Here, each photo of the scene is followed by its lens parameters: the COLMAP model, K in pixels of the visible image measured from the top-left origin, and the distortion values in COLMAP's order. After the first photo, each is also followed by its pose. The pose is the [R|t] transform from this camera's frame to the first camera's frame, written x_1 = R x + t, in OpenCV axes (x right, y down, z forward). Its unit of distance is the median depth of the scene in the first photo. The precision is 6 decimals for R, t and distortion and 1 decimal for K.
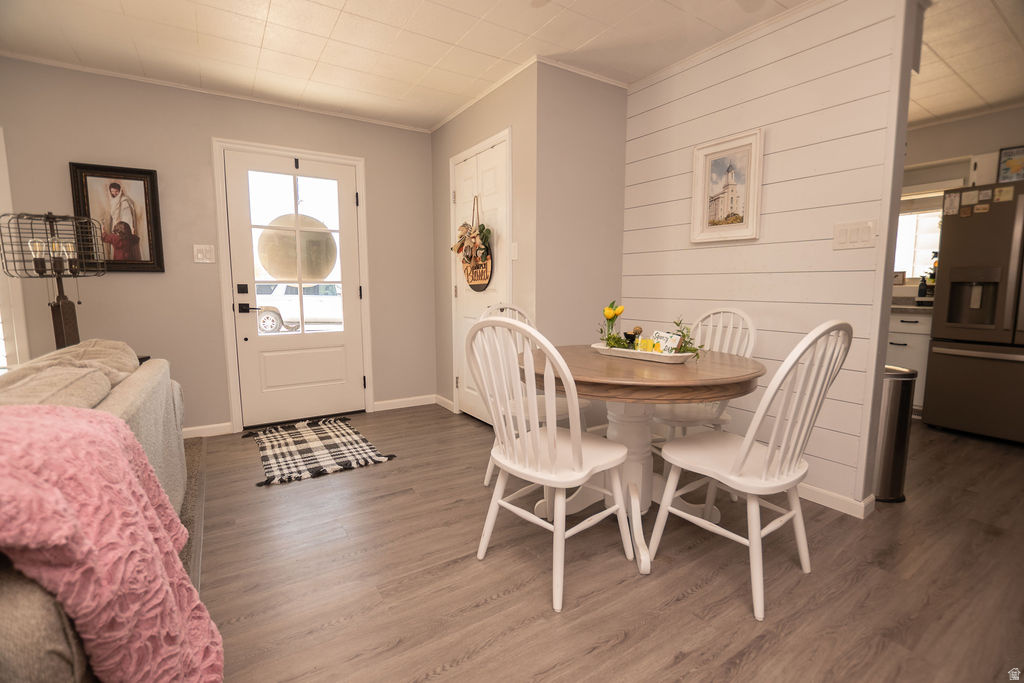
lens RADIAL K [[459.4, 0, 520.9], [0, 459.4, 341.6], [0, 0, 1]] dist [-0.031482, 0.003677]
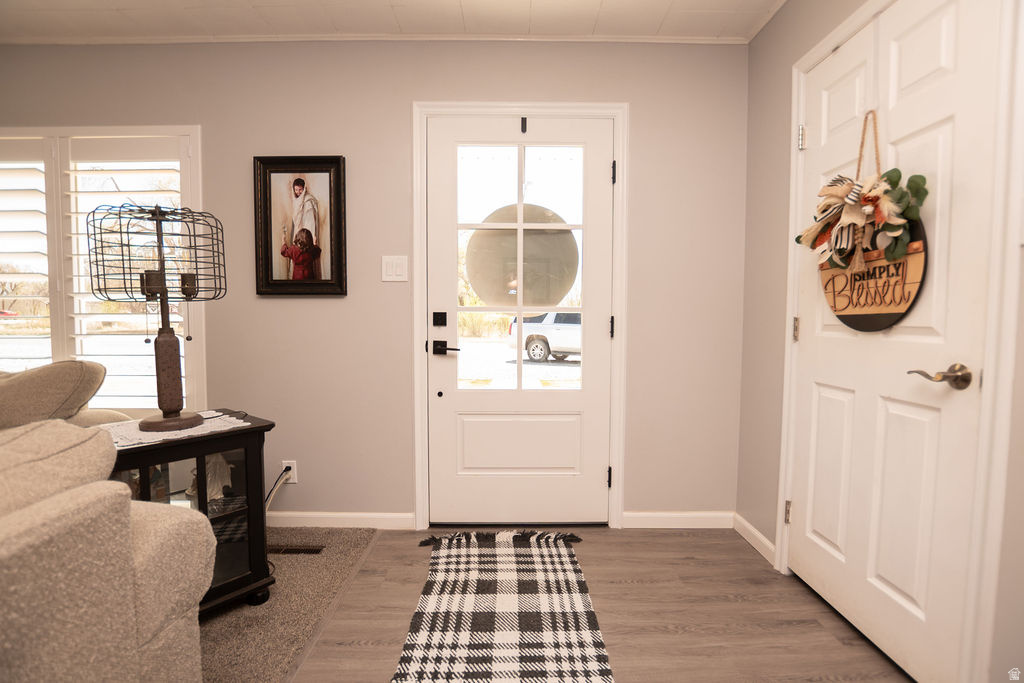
lens RADIAL K [[459.4, 0, 520.3], [0, 459.4, 340.9], [0, 0, 1]] dist [-0.031482, 0.003677]
pose [[0.837089, 0.034744, -0.545962, -0.142146], [-0.069381, 0.996665, -0.042951, -0.063644], [0.542650, 0.073833, 0.836708, 0.502570]]
